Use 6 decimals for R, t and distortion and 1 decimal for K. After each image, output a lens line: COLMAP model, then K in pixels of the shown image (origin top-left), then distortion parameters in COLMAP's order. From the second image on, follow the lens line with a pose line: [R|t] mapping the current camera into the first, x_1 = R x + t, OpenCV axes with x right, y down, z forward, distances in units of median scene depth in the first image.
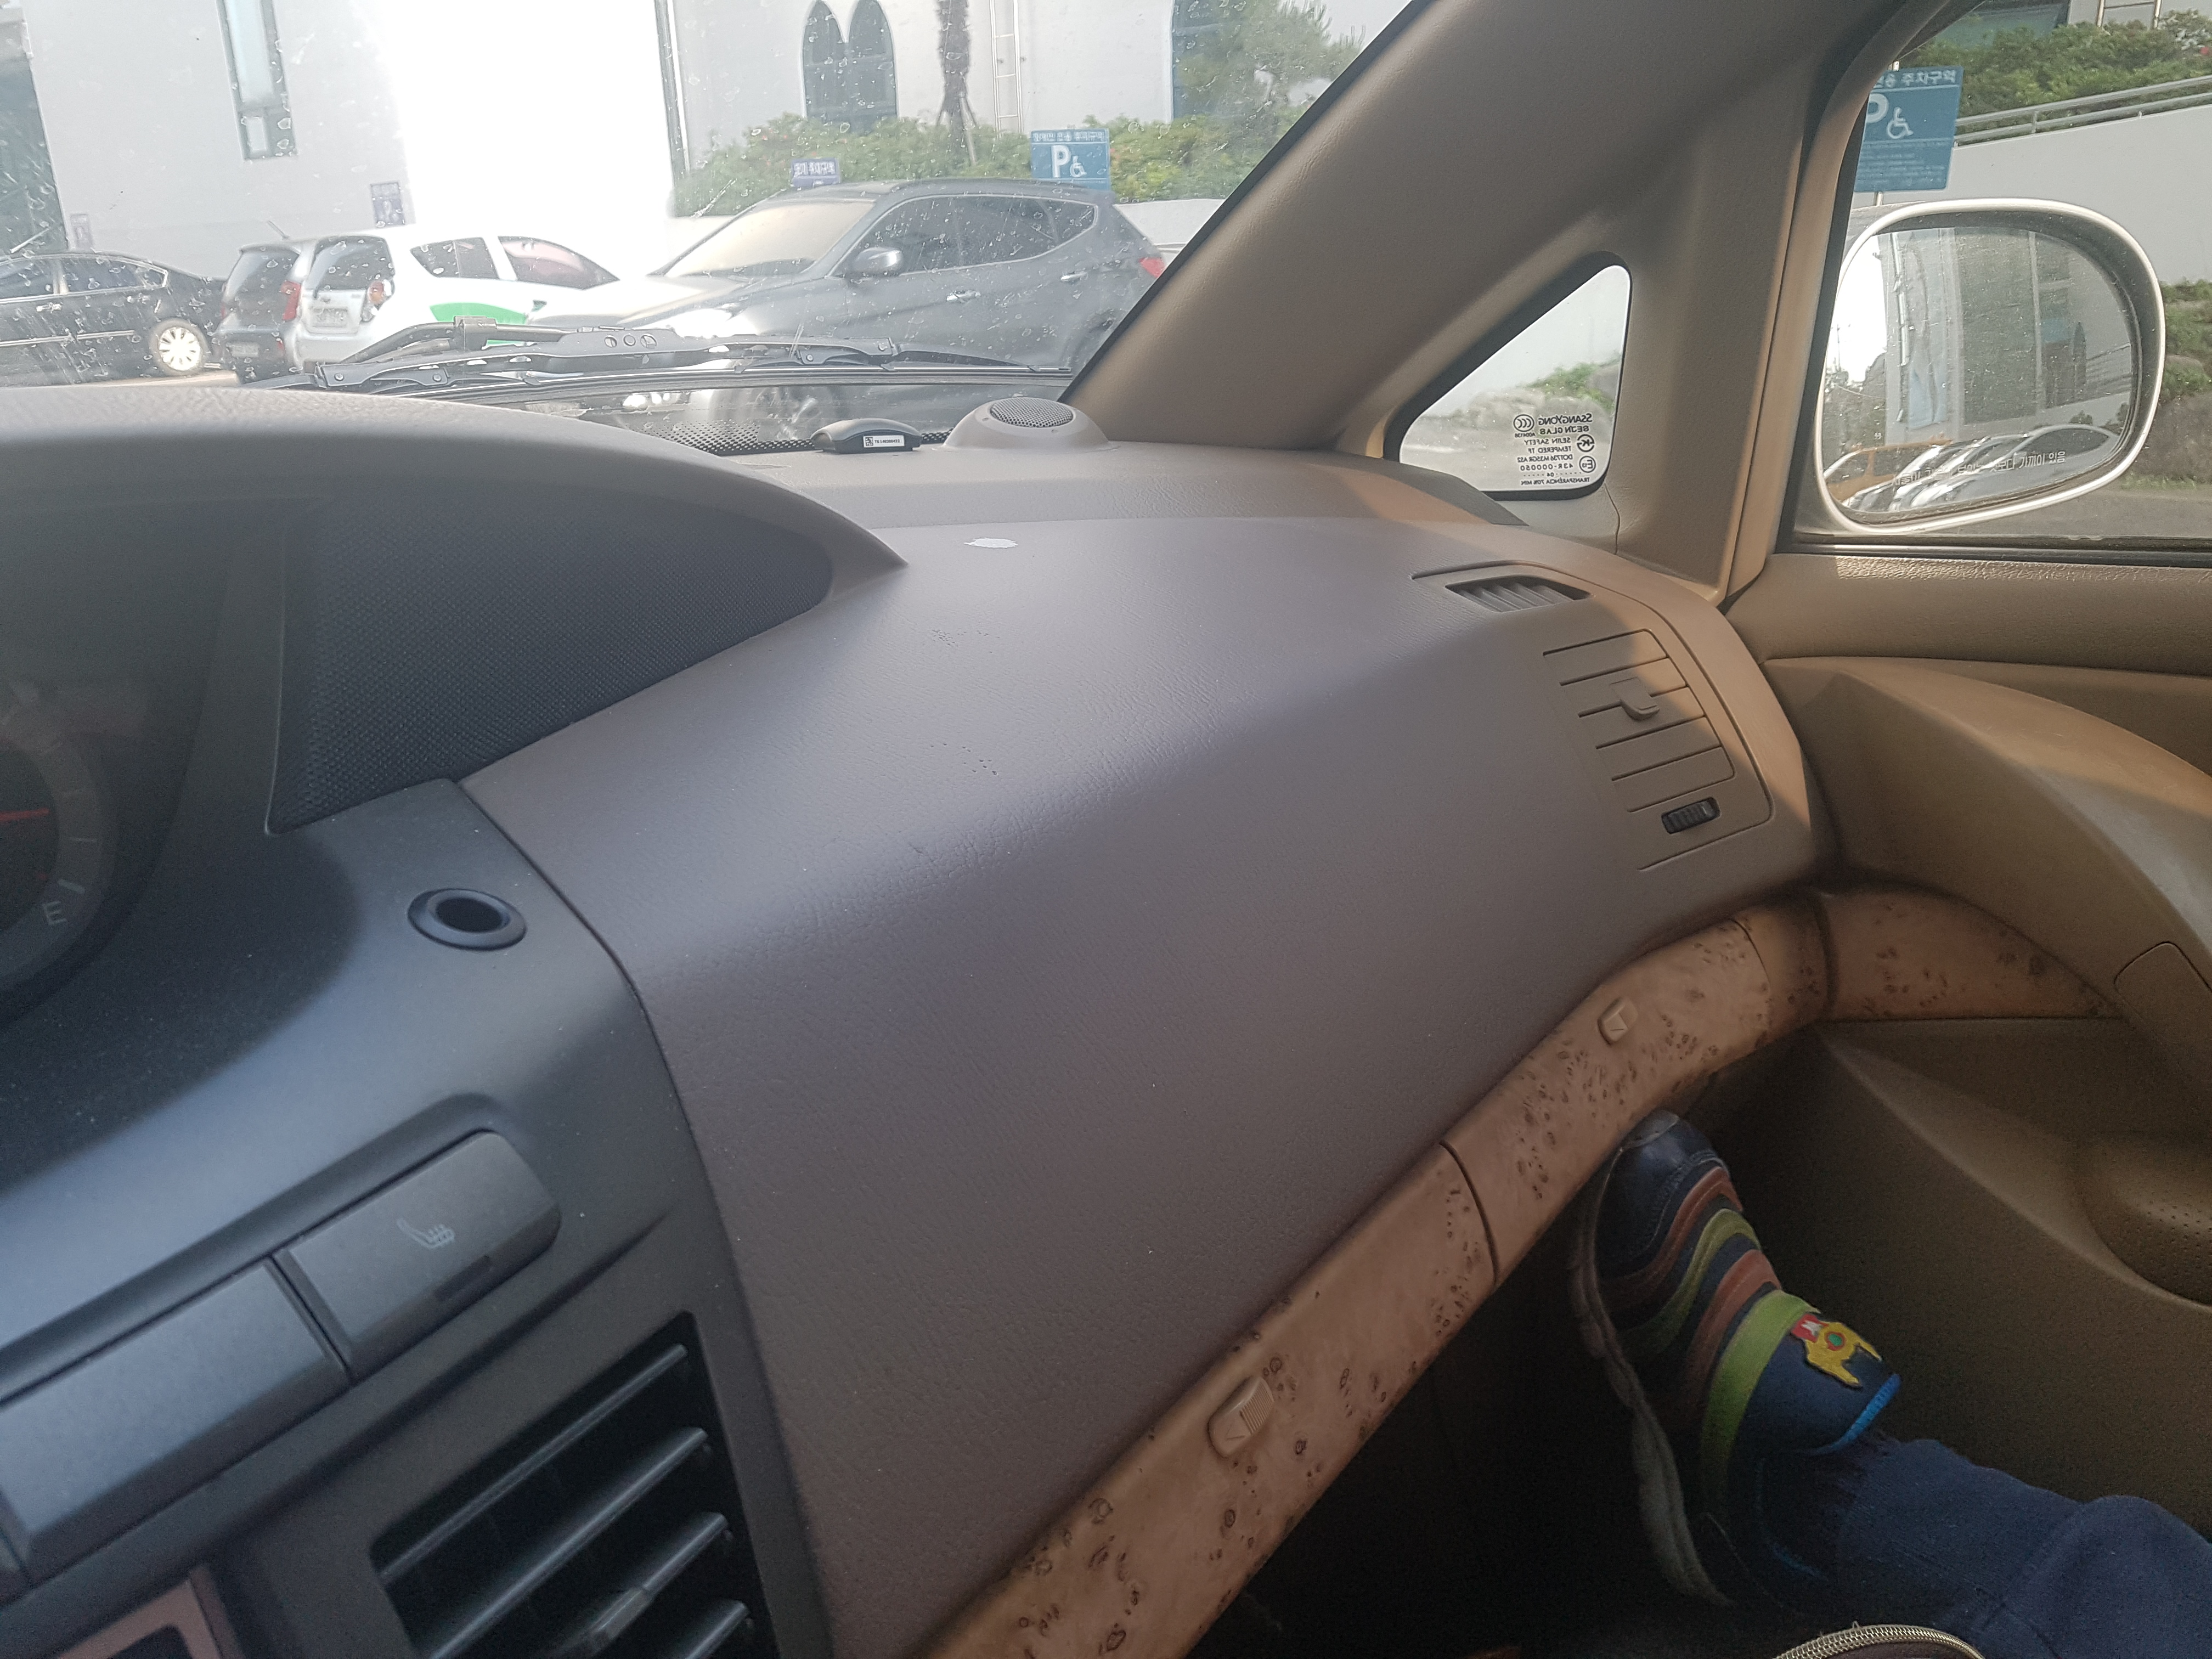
lens RADIAL K [[1960.8, 0, 979.4], [0, 1960.8, 826.4], [0, 0, 1]] dist [0.055537, -0.167565]
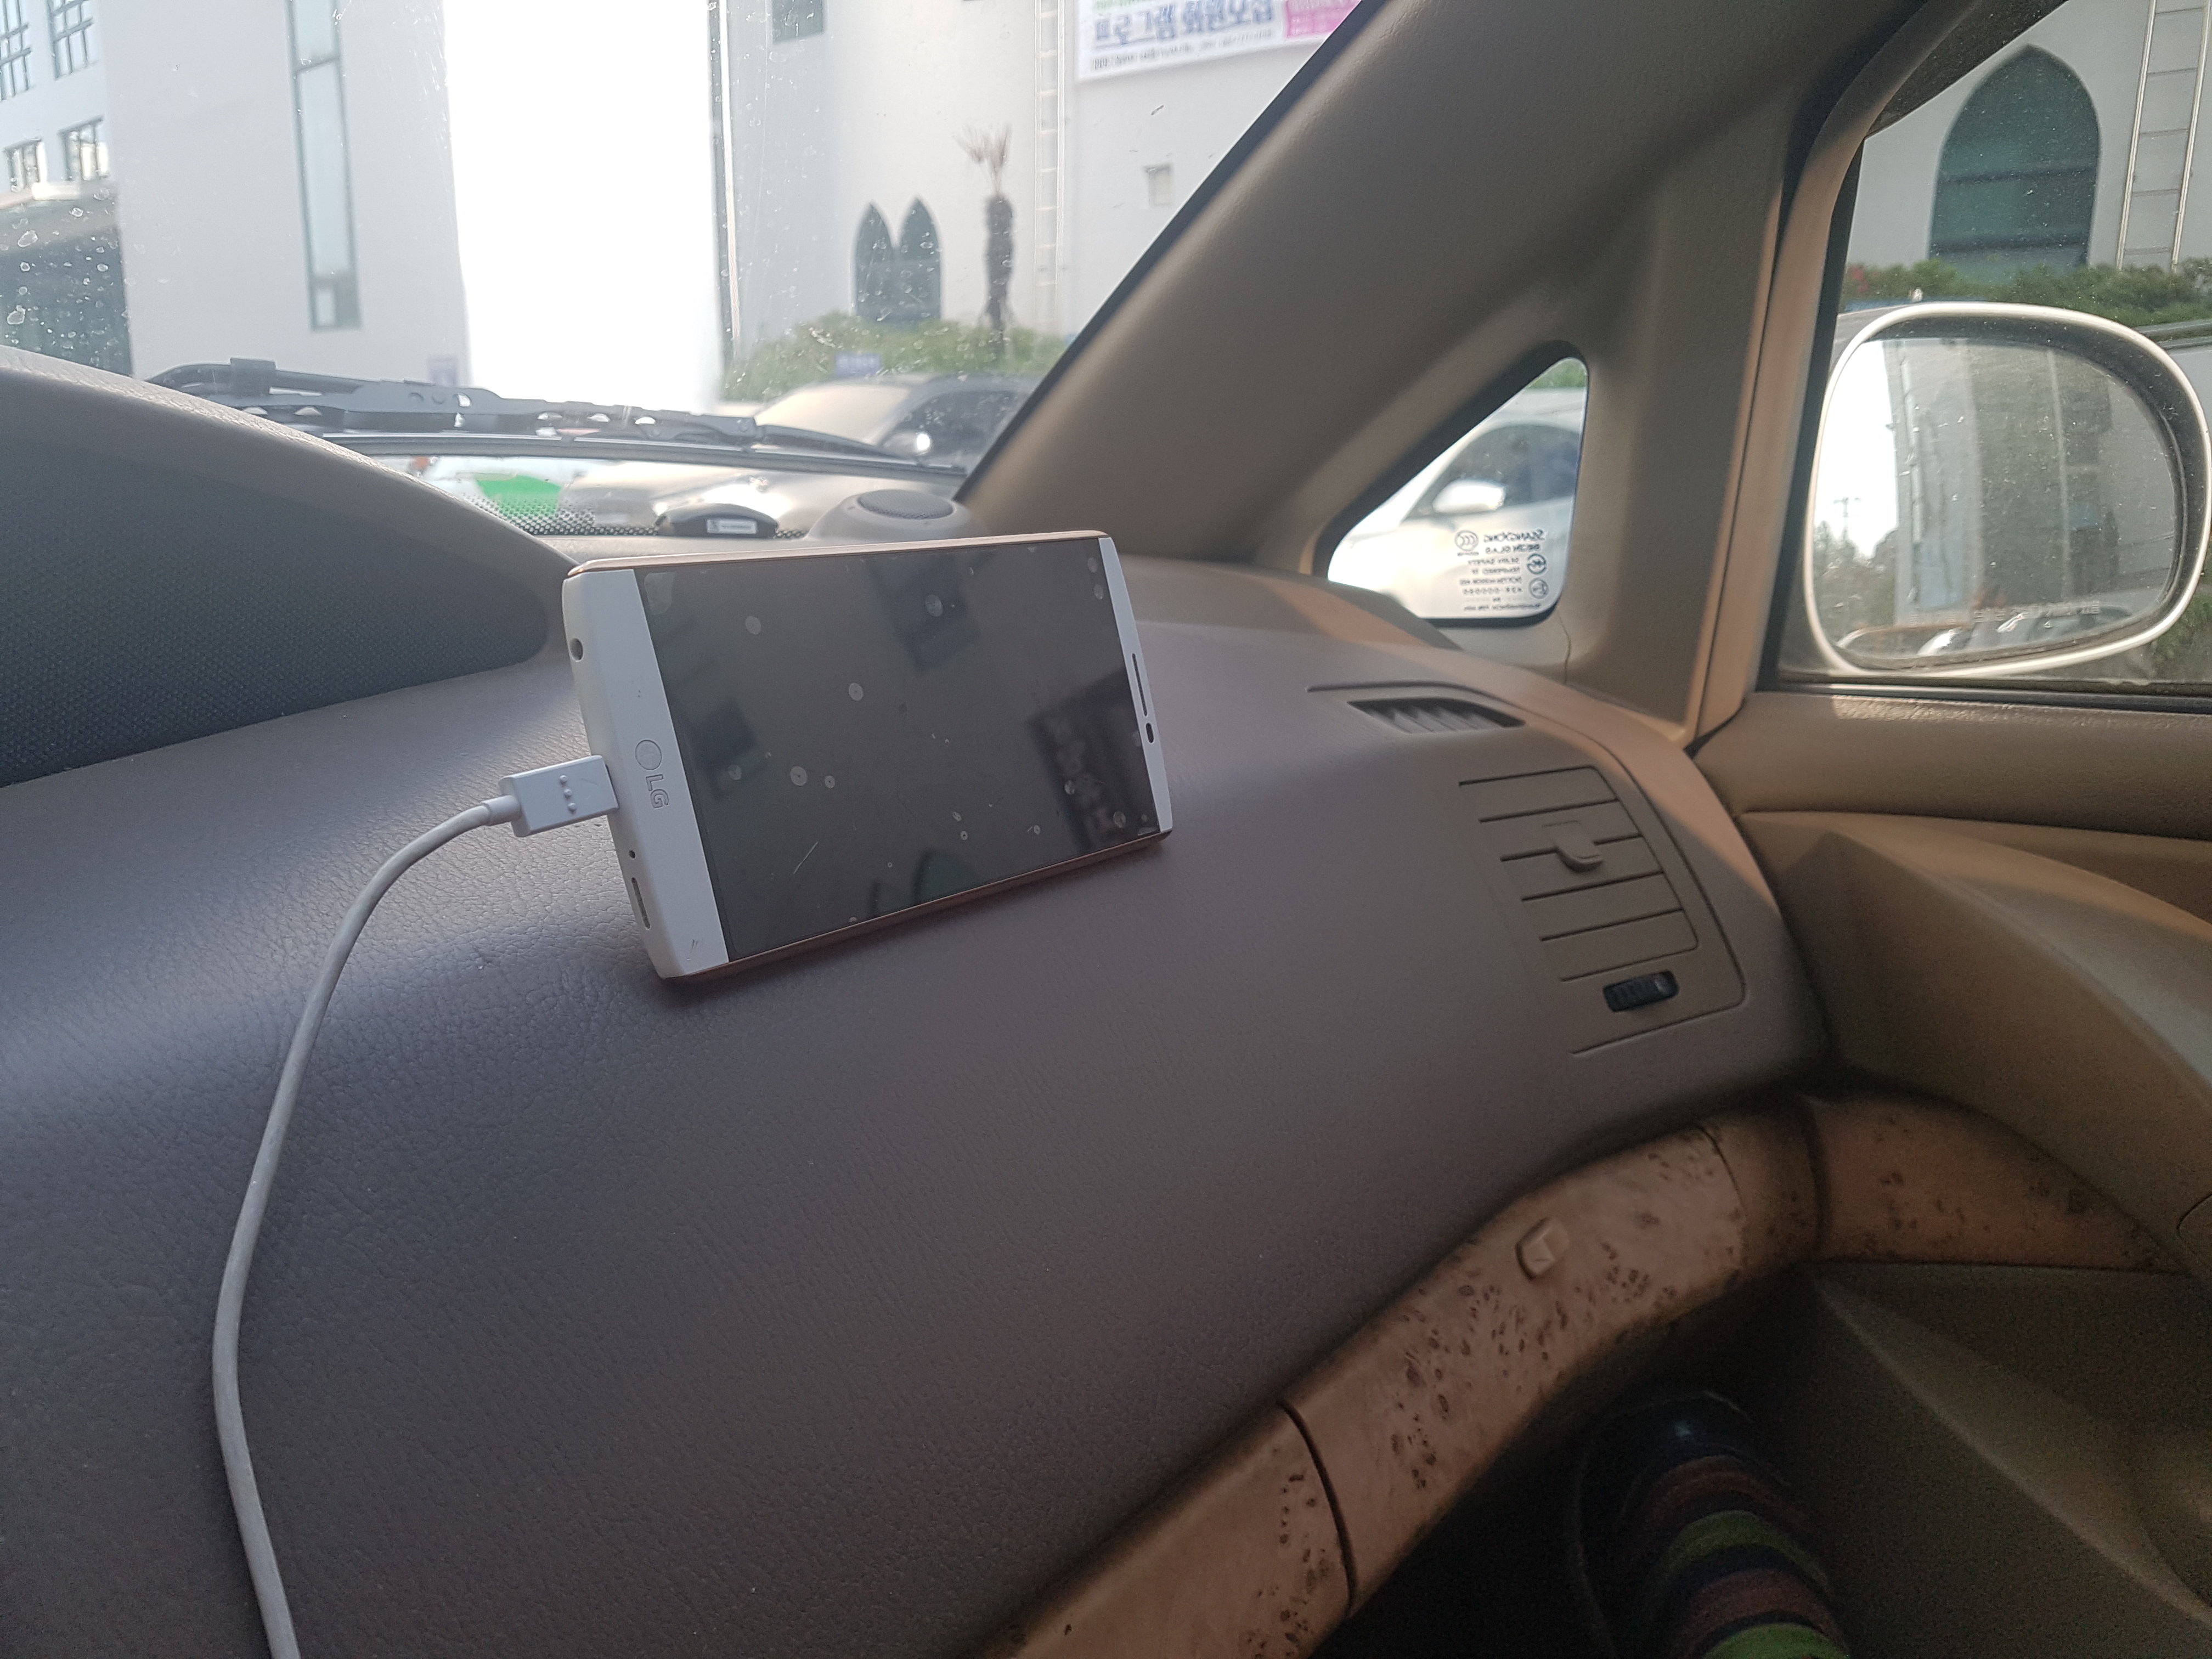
lens RADIAL K [[1694.6, 0, 1106.0], [0, 1694.6, 829.5], [0, 0, 1]] dist [0.101610, -0.219579]
pose [[0.998896, 0.044688, -0.014464, 0.140534], [-0.046091, 0.991882, -0.118515, 0.020280], [0.009051, 0.119051, 0.992847, 0.278153]]
